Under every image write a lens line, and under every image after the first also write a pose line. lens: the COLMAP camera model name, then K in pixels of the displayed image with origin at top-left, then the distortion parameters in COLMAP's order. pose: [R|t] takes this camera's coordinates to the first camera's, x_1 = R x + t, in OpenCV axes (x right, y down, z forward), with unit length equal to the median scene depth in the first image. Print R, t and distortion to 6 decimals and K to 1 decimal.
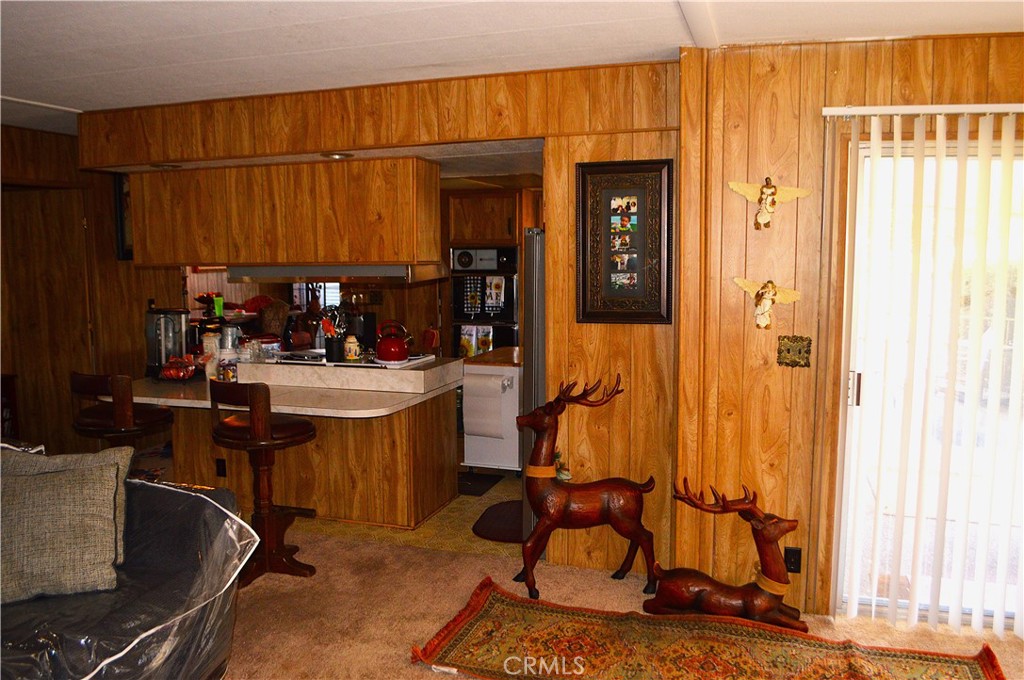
lens RADIAL K [[816.7, 0, 524.2], [0, 816.7, 345.5], [0, 0, 1]] dist [-0.086008, 0.014612]
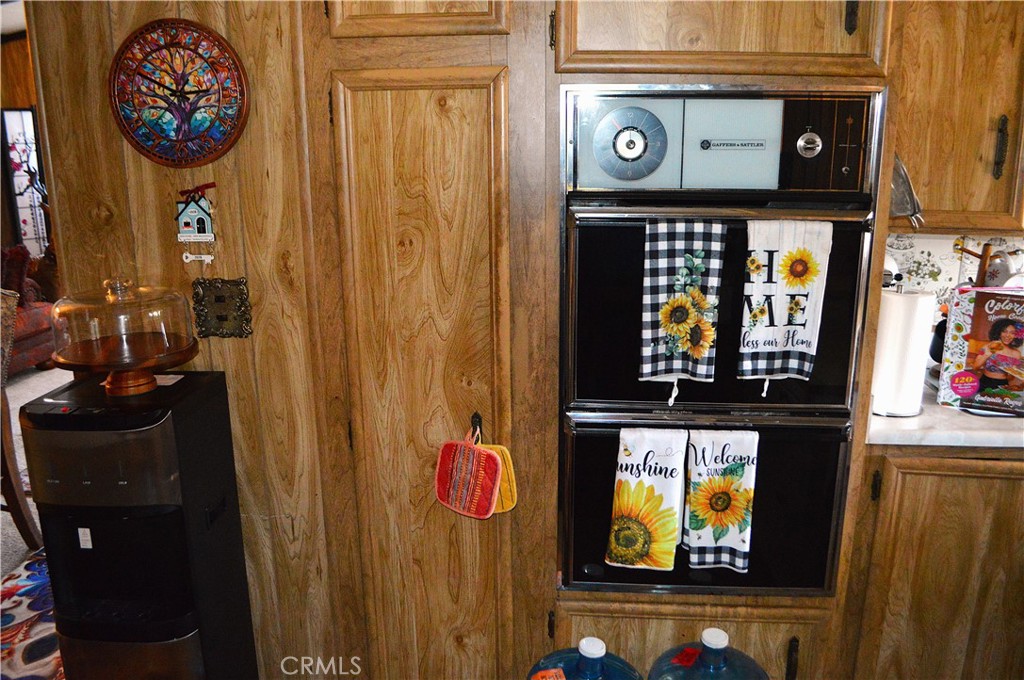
lens RADIAL K [[816.7, 0, 524.2], [0, 816.7, 345.5], [0, 0, 1]] dist [-0.086008, 0.014612]
pose [[0.975727, -0.052195, 0.212678, -0.288529], [0.021626, 0.989400, 0.143600, -0.157484], [-0.217919, -0.135515, 0.966513, 1.481016]]
